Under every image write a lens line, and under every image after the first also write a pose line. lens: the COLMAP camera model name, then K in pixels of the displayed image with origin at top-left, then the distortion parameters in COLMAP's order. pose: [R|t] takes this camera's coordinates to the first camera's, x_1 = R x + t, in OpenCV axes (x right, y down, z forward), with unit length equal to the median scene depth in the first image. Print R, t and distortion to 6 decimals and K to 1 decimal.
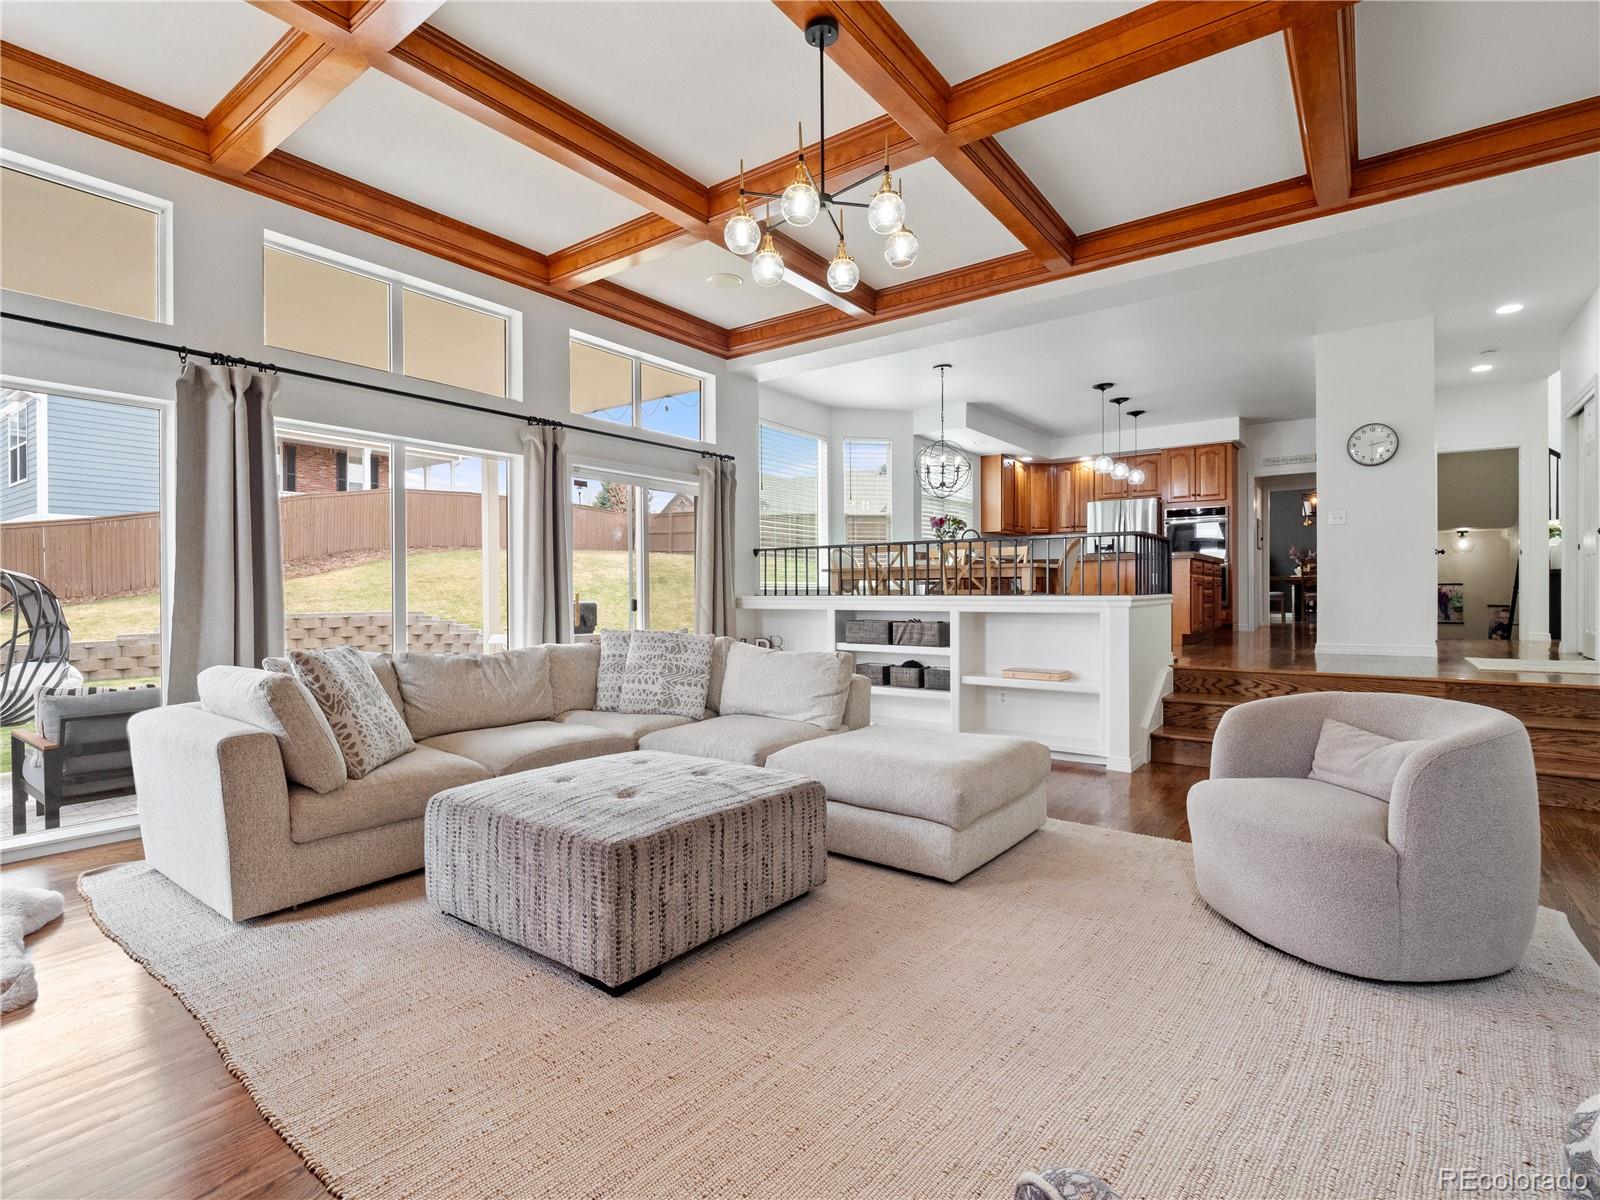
lens RADIAL K [[780.4, 0, 801.2], [0, 780.4, 597.3], [0, 0, 1]] dist [-0.005750, -0.002029]
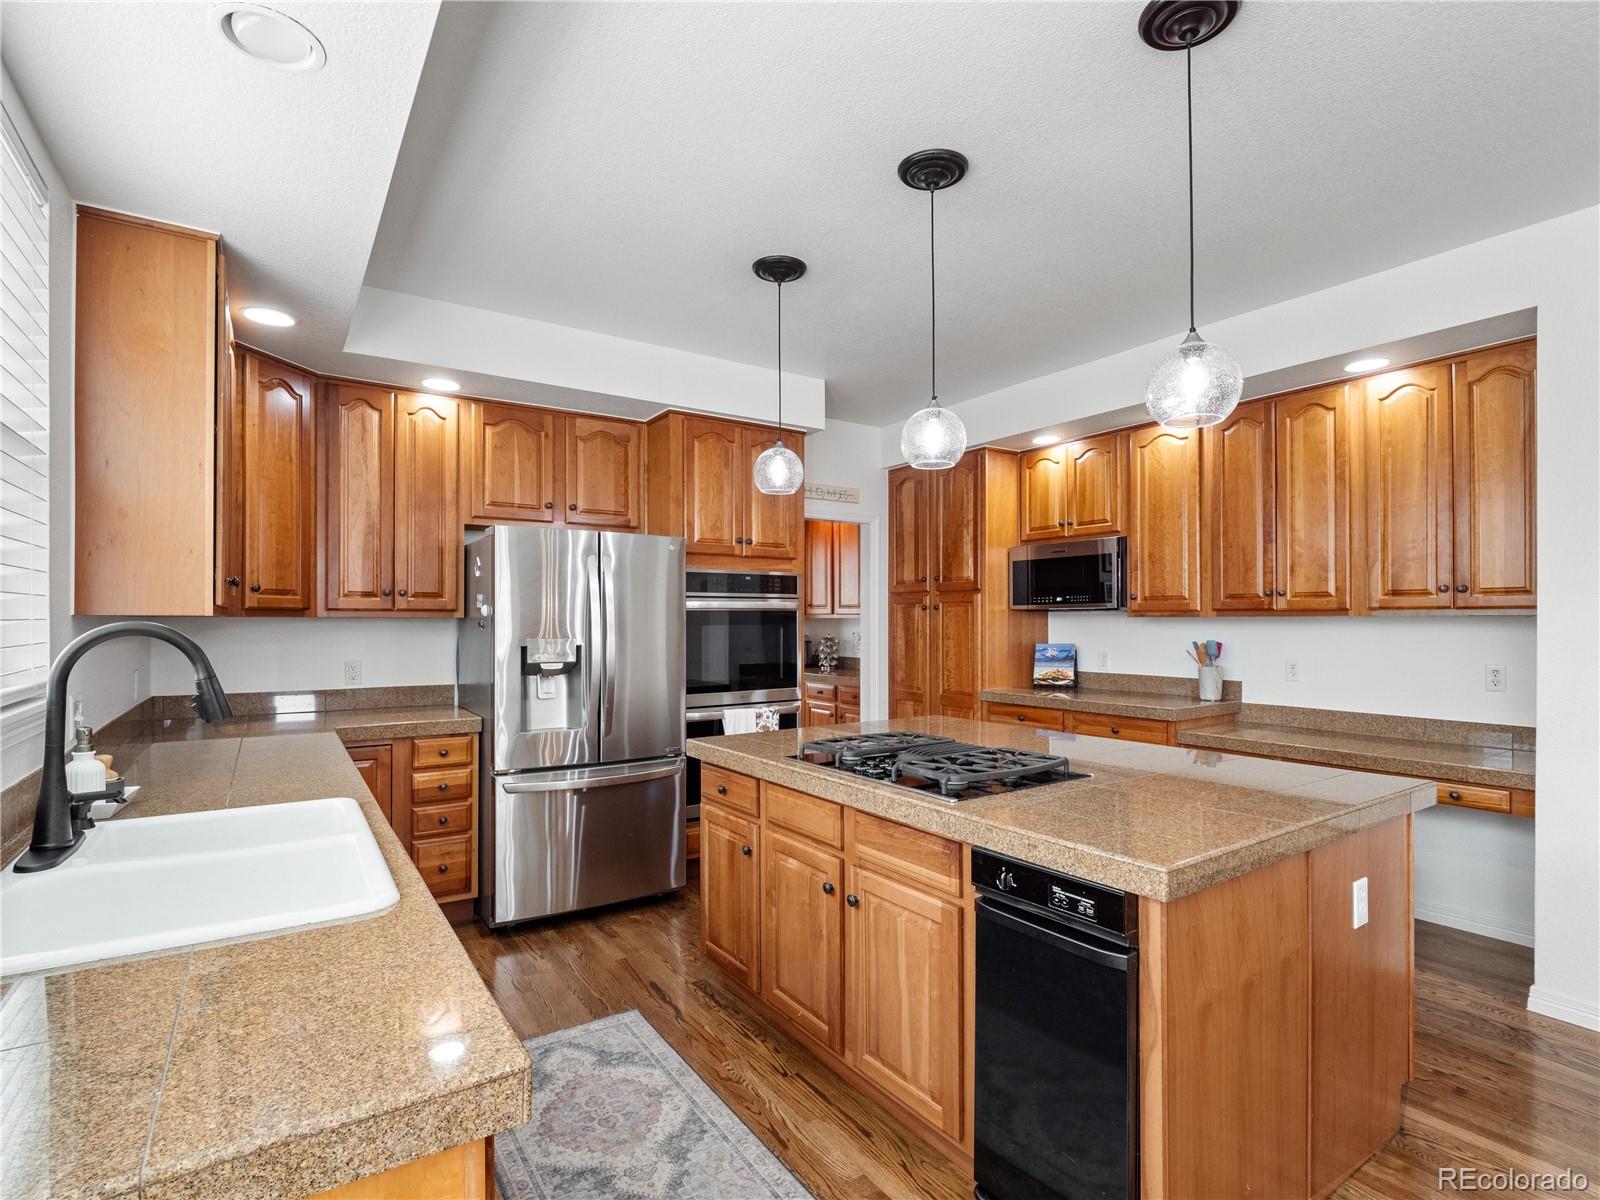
lens RADIAL K [[780.4, 0, 800.4], [0, 780.4, 607.7], [0, 0, 1]] dist [-0.005750, -0.002029]
pose [[0.332181, 0.007464, 0.943186, 0.116752], [0.006508, 0.999927, -0.010205, -0.089242], [-0.943193, 0.009528, 0.332108, 0.833606]]
